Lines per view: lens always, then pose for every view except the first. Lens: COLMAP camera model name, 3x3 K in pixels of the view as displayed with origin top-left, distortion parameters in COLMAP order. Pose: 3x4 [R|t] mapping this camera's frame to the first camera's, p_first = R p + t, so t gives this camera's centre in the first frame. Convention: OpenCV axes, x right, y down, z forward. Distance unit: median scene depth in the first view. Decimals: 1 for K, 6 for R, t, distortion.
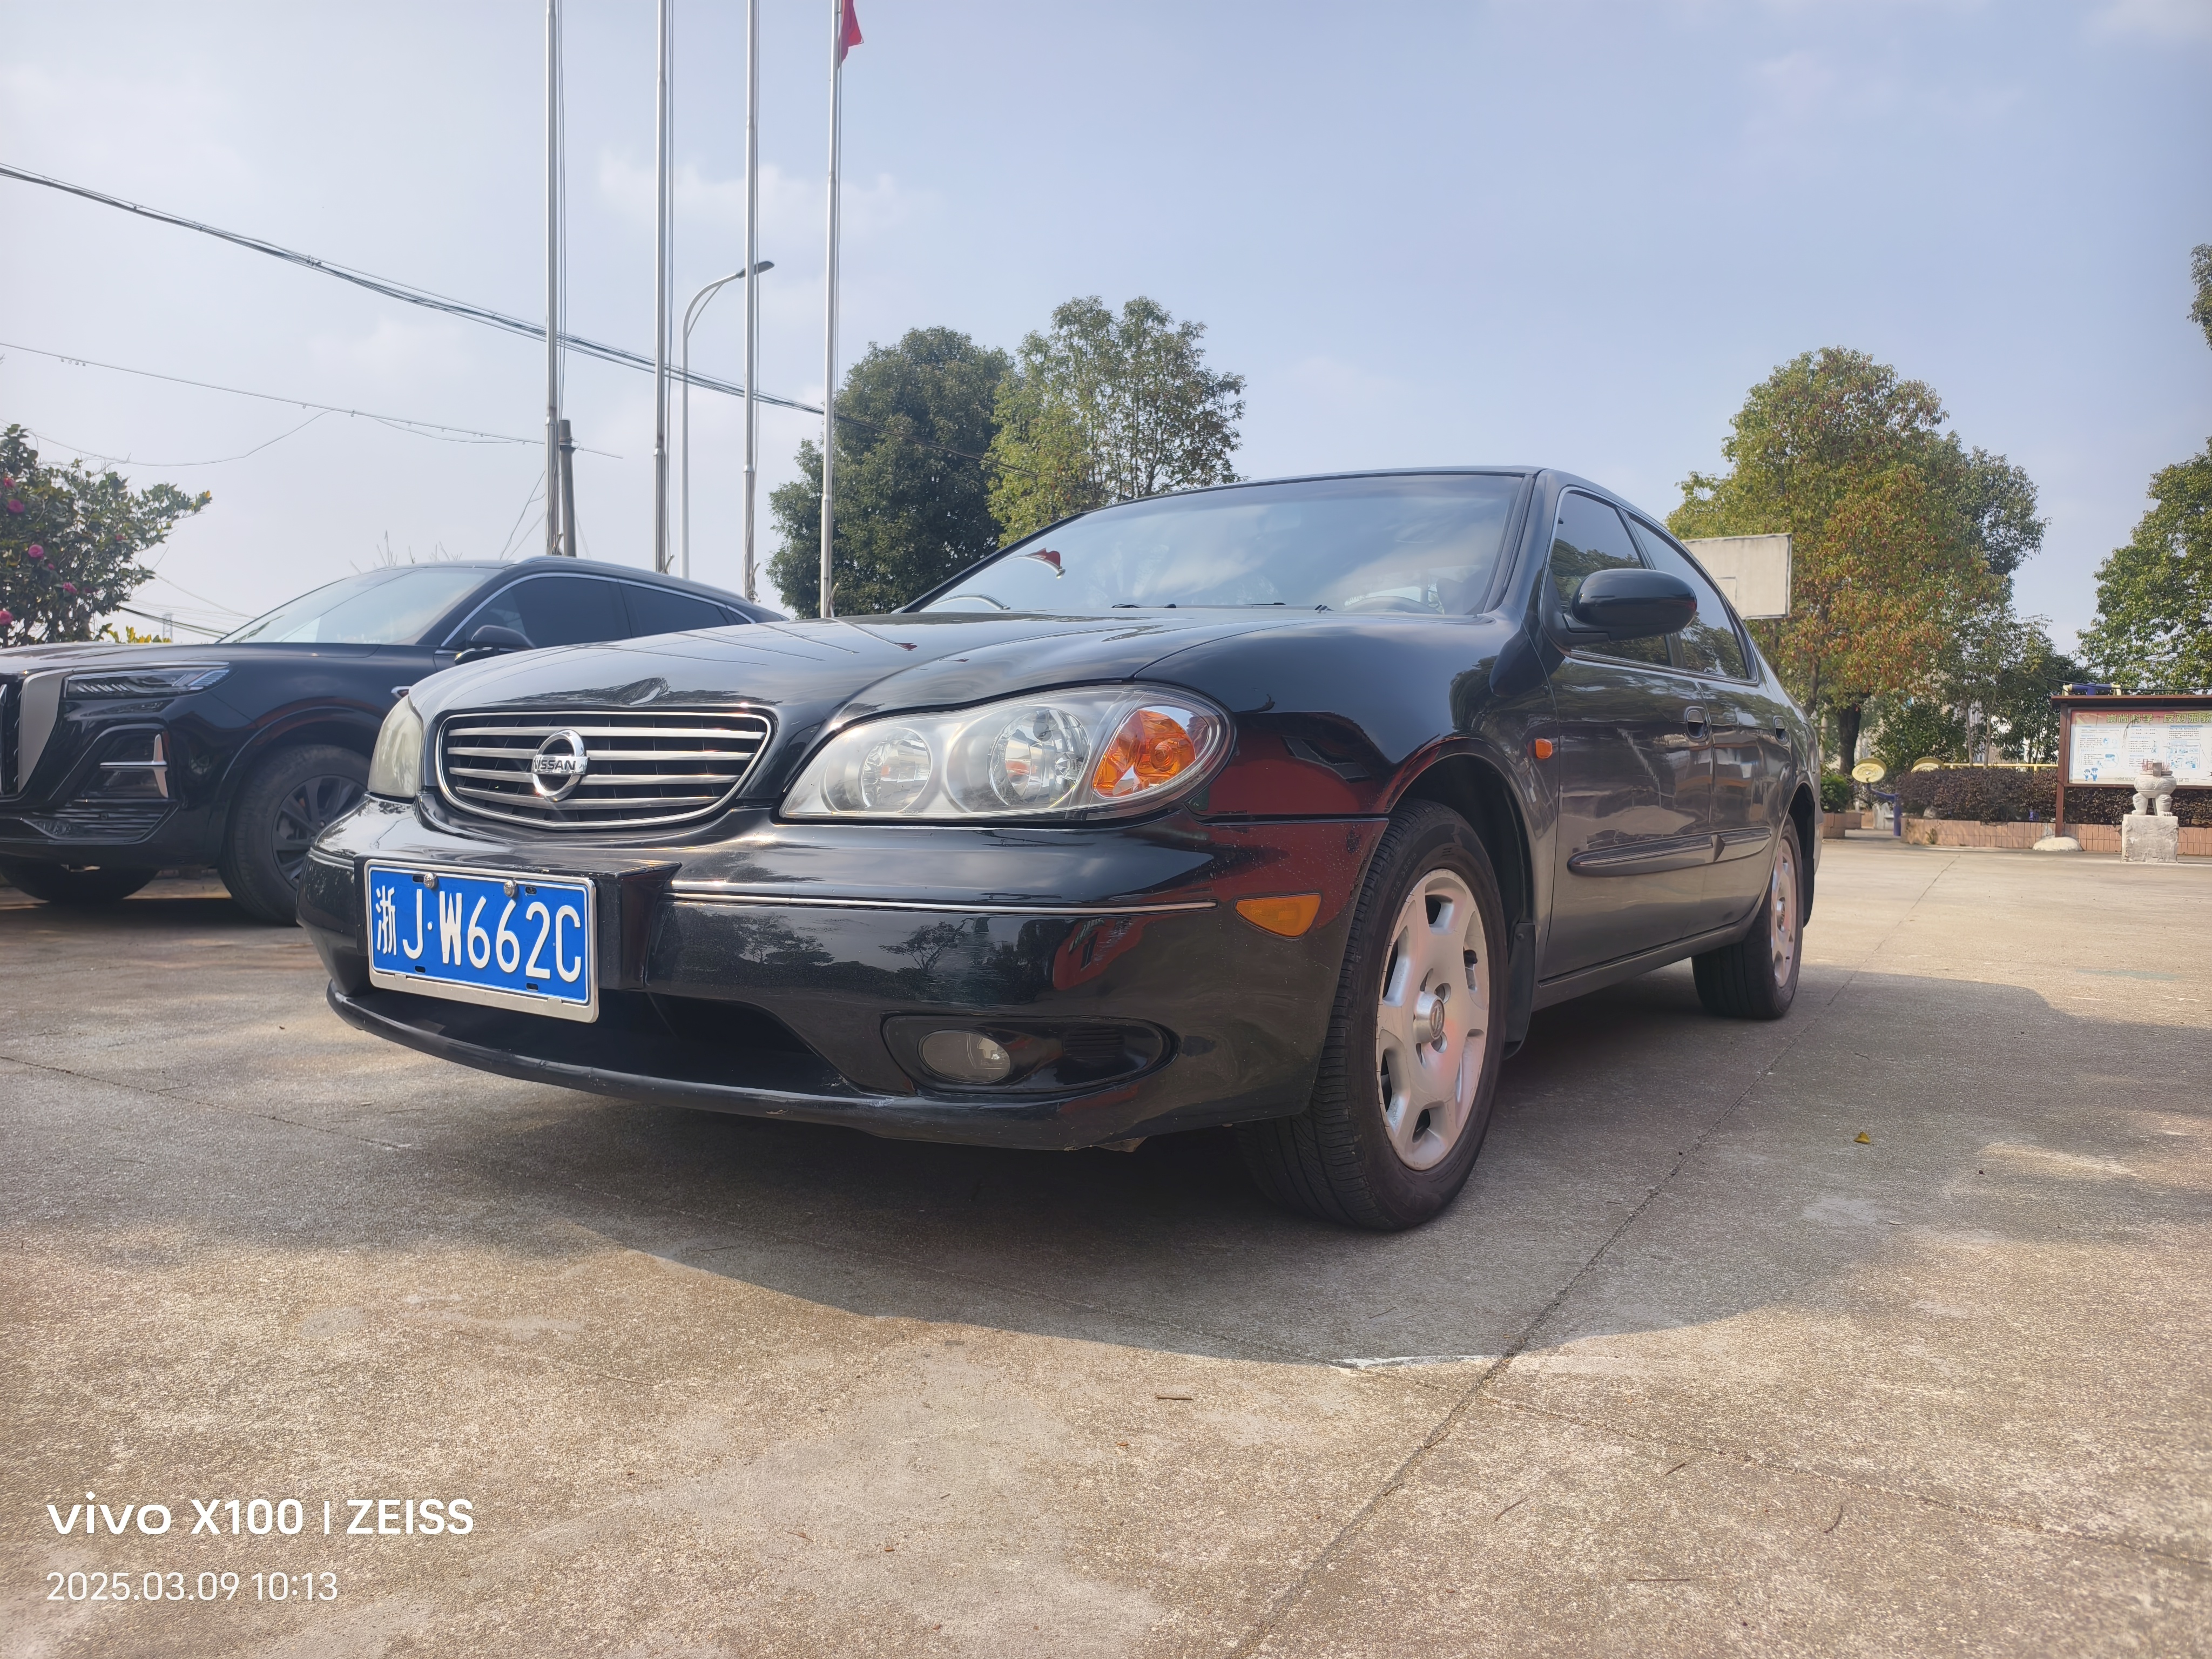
lens RADIAL K [[1533.5, 0, 1123.9], [0, 1533.5, 830.4], [0, 0, 1]] dist [0.014811, -0.015806]
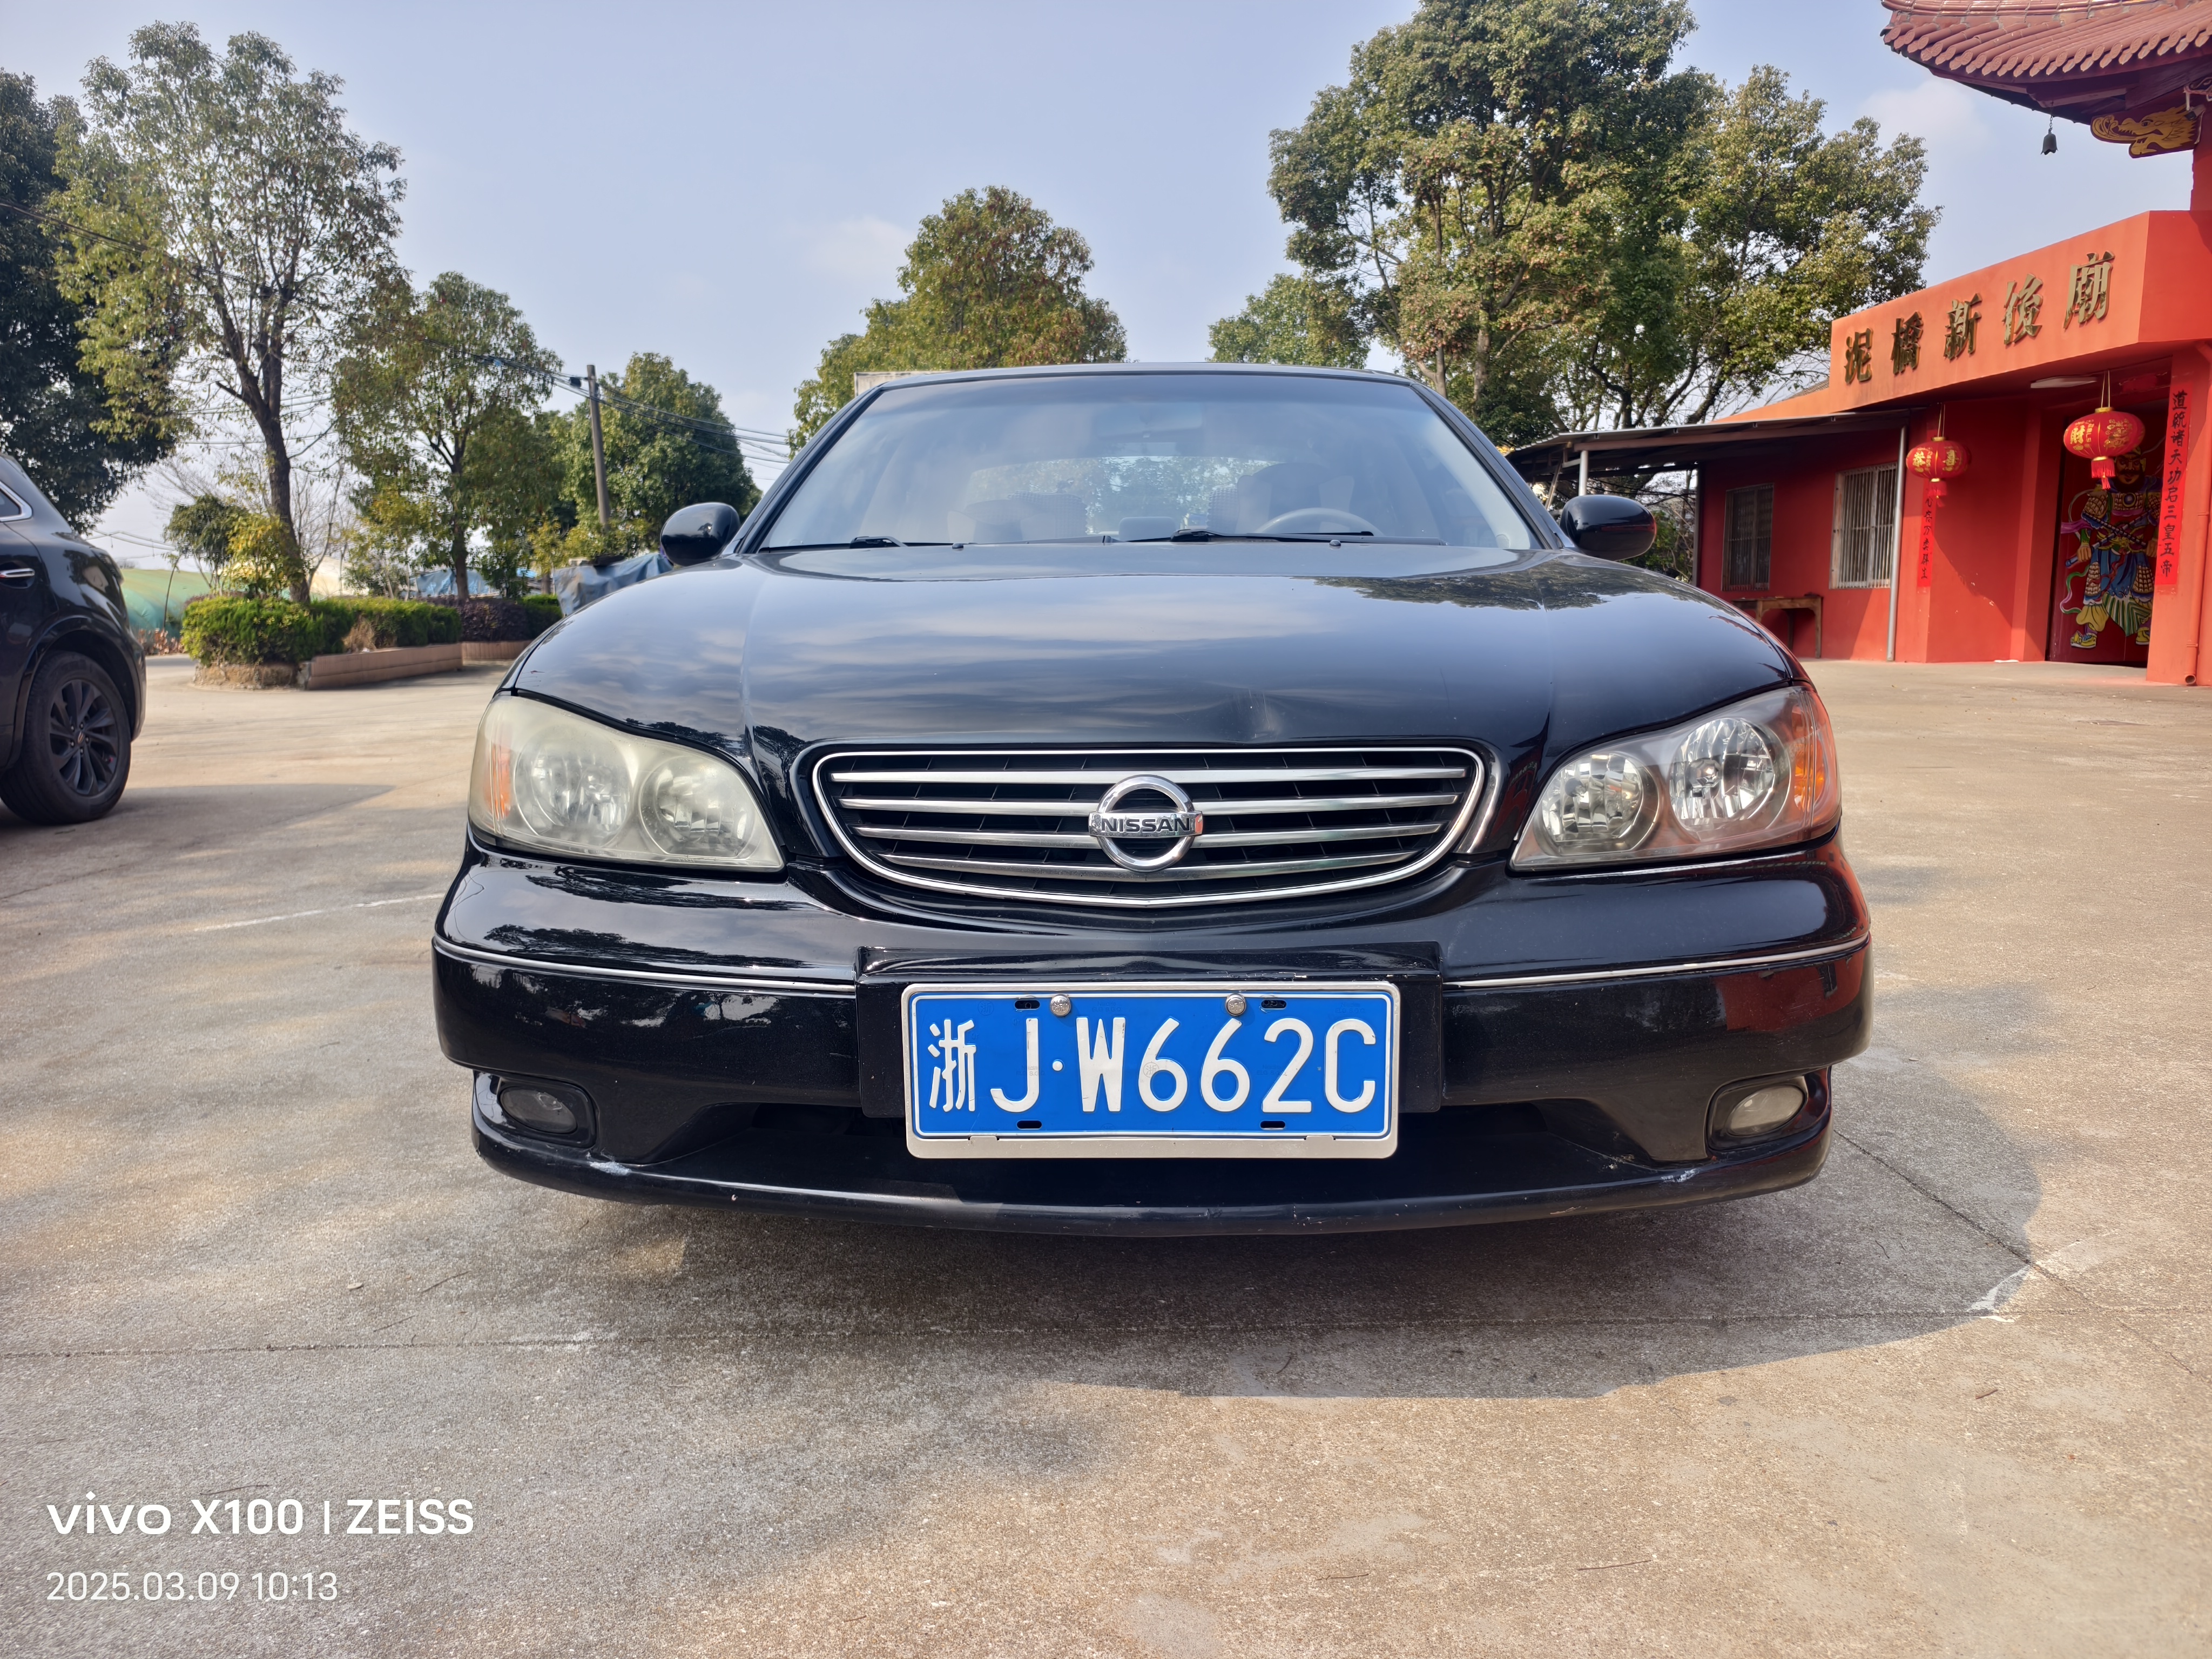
lens RADIAL K [[1533.5, 0, 1123.9], [0, 1533.5, 830.4], [0, 0, 1]] dist [0.014811, -0.015806]
pose [[0.847980, -0.110303, 0.518424, -0.770006], [0.049347, 0.990288, 0.129983, -0.137869], [-0.527726, -0.084640, 0.845187, 0.368978]]
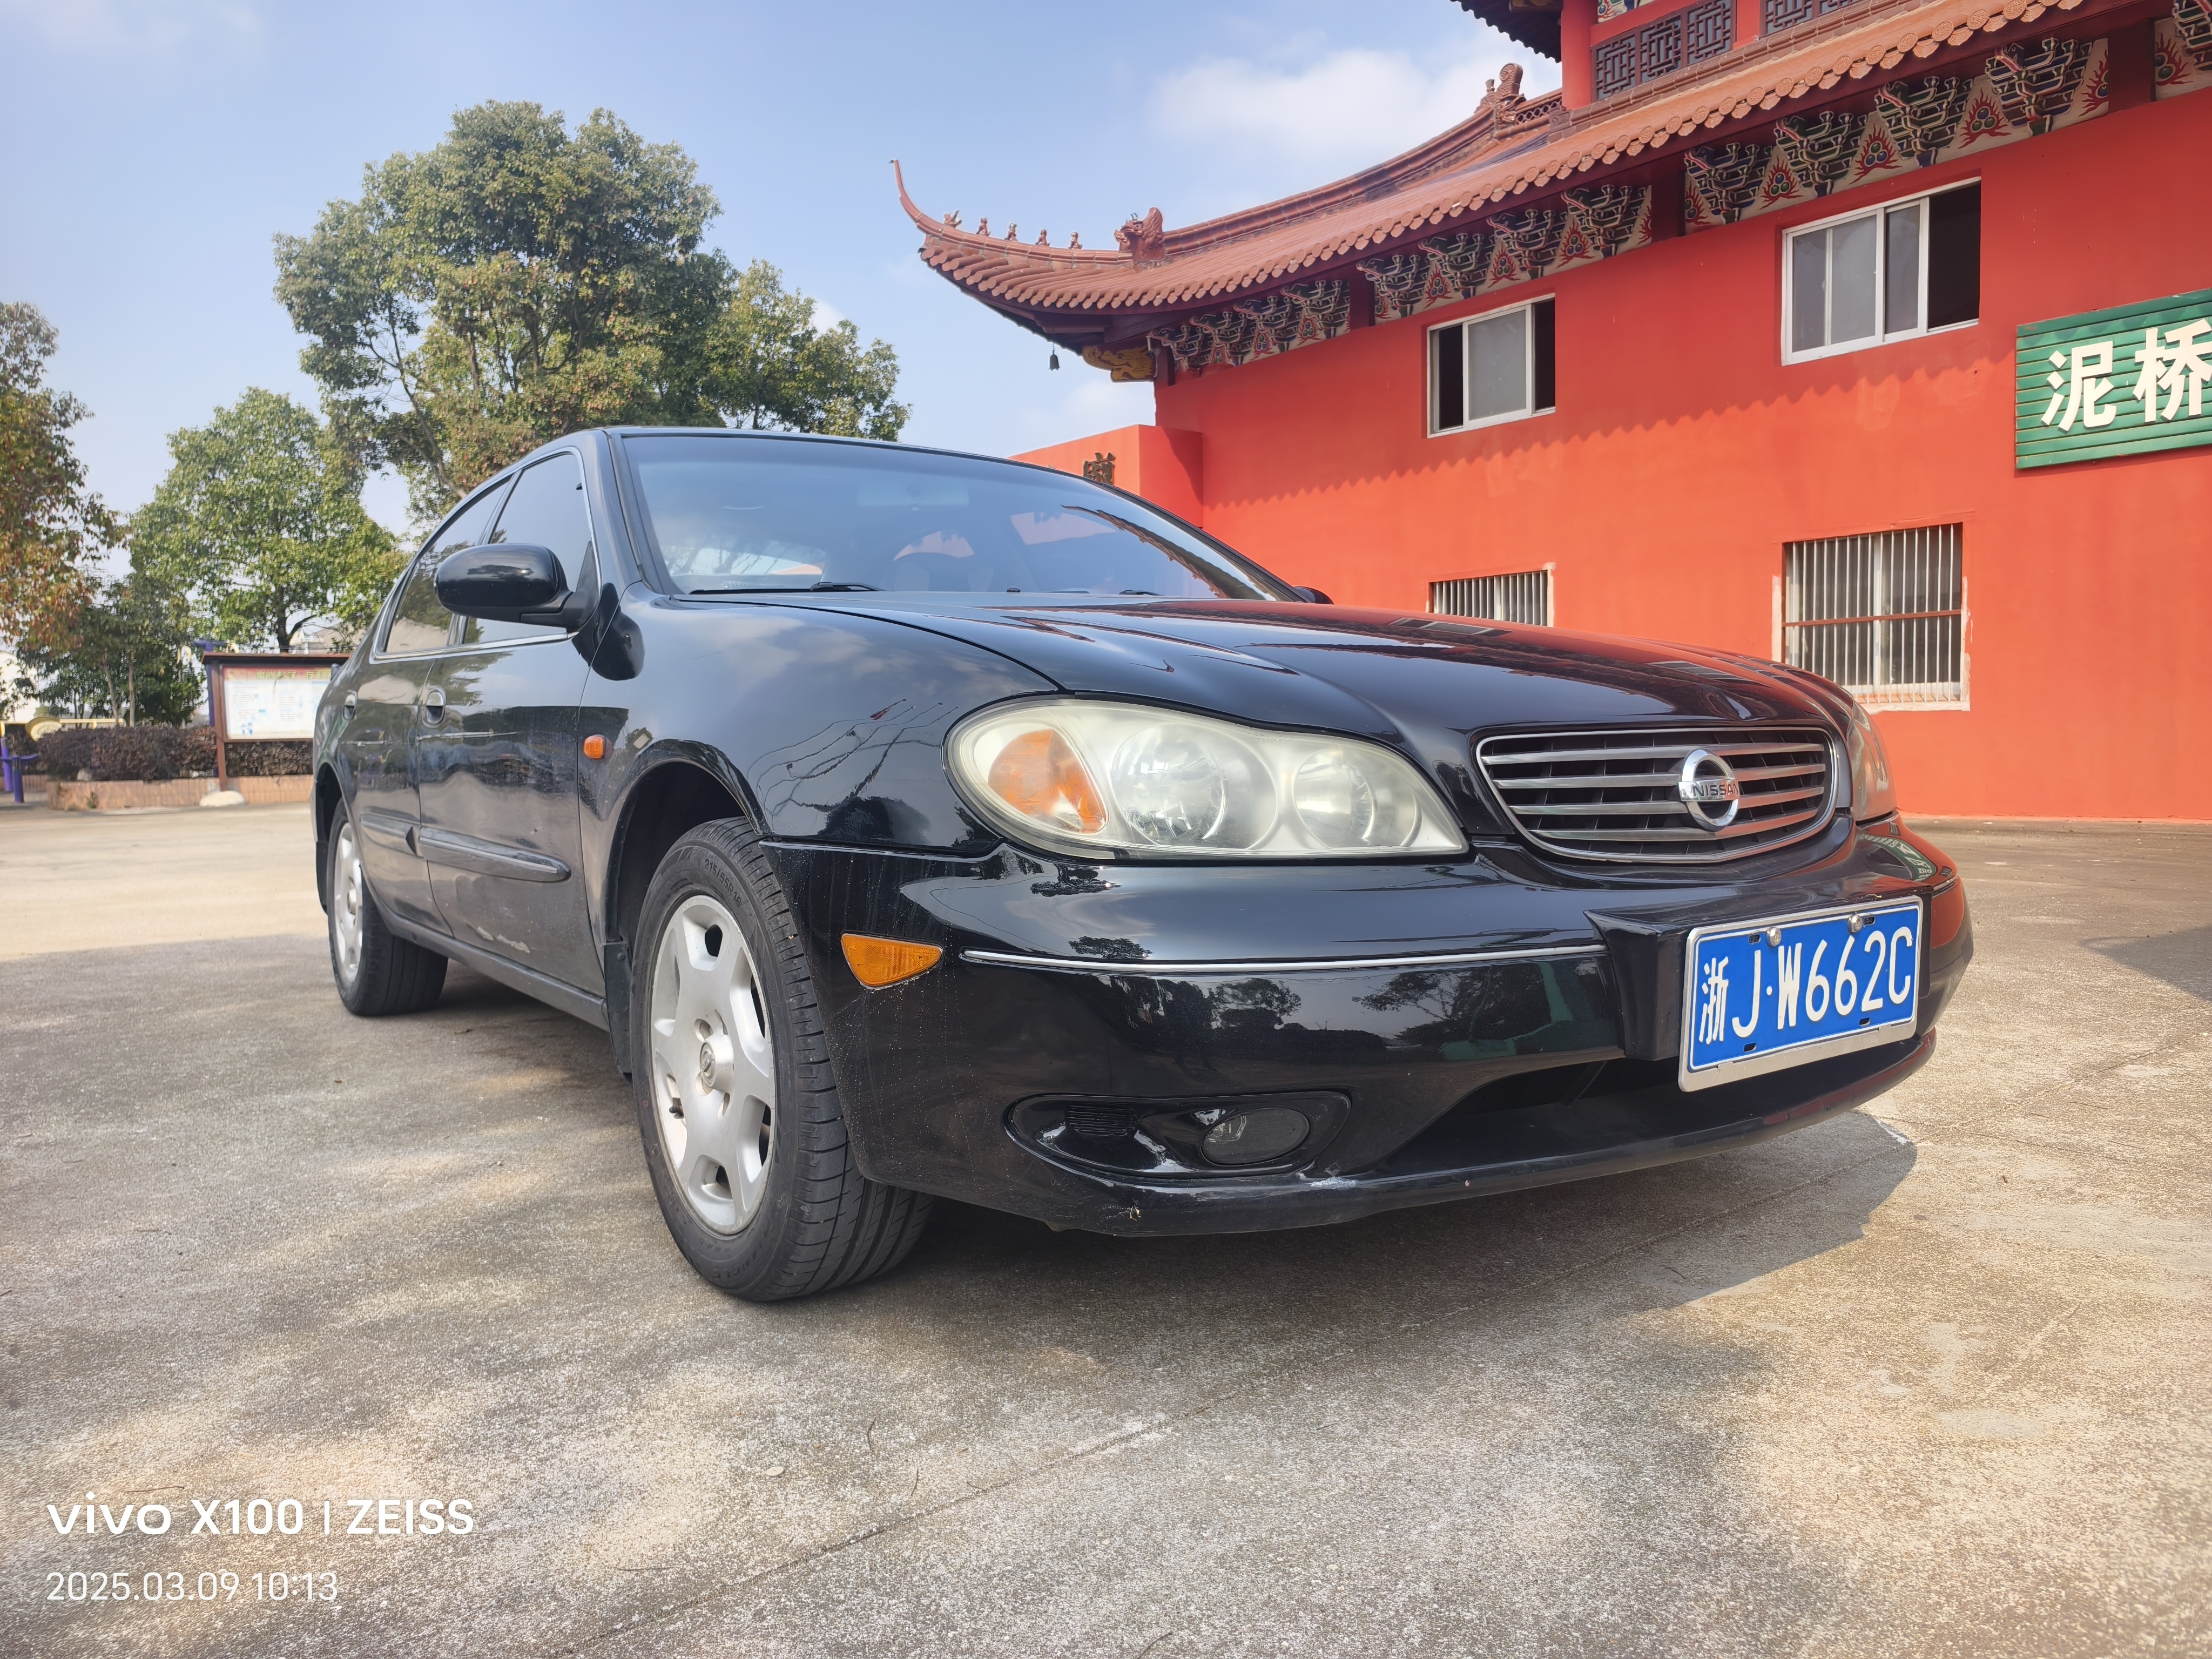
lens RADIAL K [[1524.0, 0, 1106.0], [0, 1524.0, 829.5], [0, 0, 1]] dist [0.005942, -0.001711]
pose [[0.376033, -0.090493, 0.922177, -1.314074], [0.061296, 0.995469, 0.072691, -0.105445], [-0.924577, 0.029191, 0.379876, 0.990833]]
